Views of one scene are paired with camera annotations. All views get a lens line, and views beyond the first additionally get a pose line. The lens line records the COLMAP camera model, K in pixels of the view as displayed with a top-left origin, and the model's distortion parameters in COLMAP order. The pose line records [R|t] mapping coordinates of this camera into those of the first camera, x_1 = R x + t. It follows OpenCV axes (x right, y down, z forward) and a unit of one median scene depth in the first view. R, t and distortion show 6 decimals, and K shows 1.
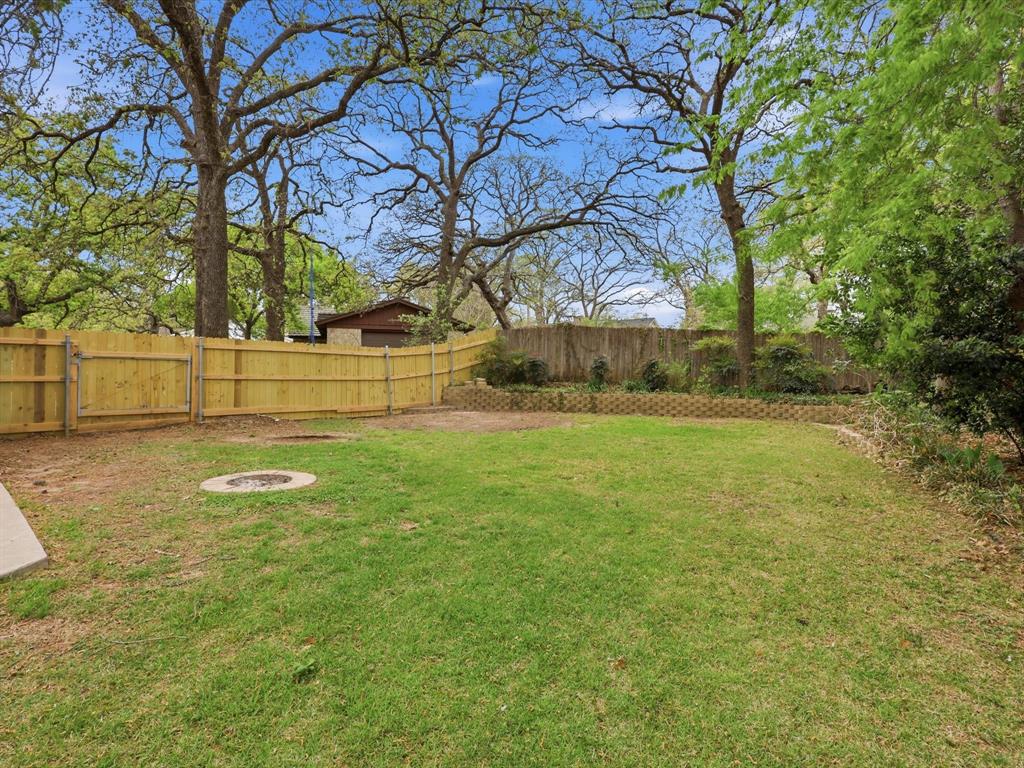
lens RADIAL K [[538.9, 0, 511.5], [0, 538.9, 379.9], [0, 0, 1]] dist [-0.001803, 0.003049]
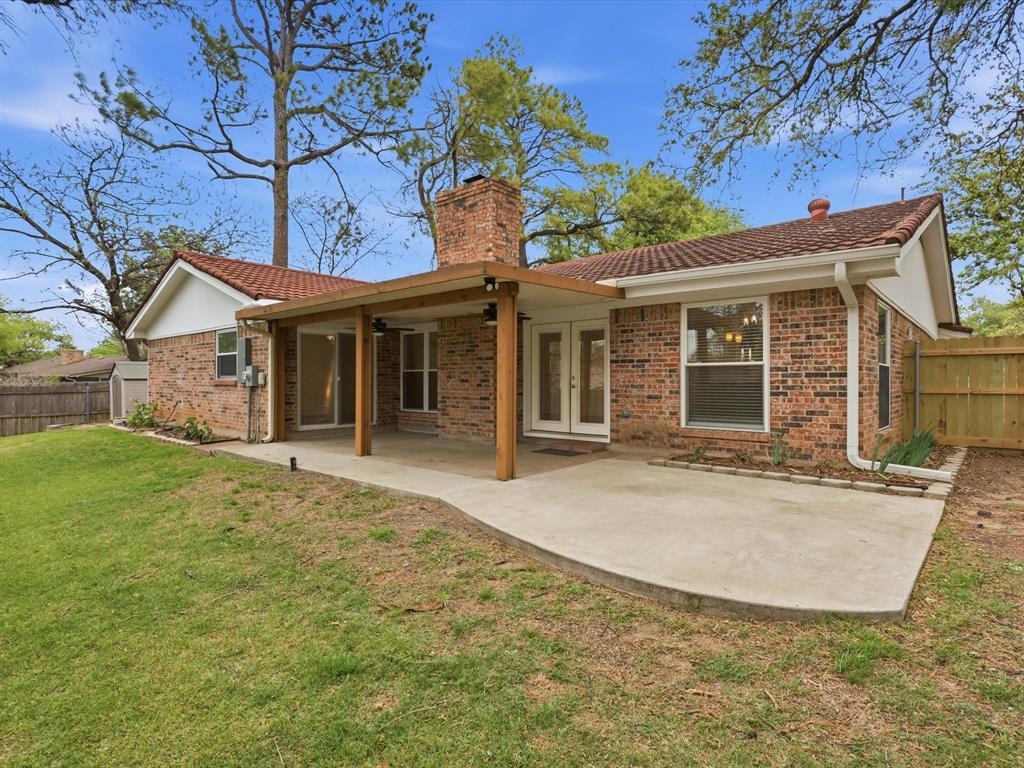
lens RADIAL K [[538.9, 0, 511.5], [0, 538.9, 382.8], [0, 0, 1]] dist [-0.001803, 0.003049]
pose [[0.019836, 0.004243, -0.999794, -0.008576], [-0.008762, 0.999953, 0.004070, -0.035607], [0.999765, 0.008679, 0.019873, 0.348664]]
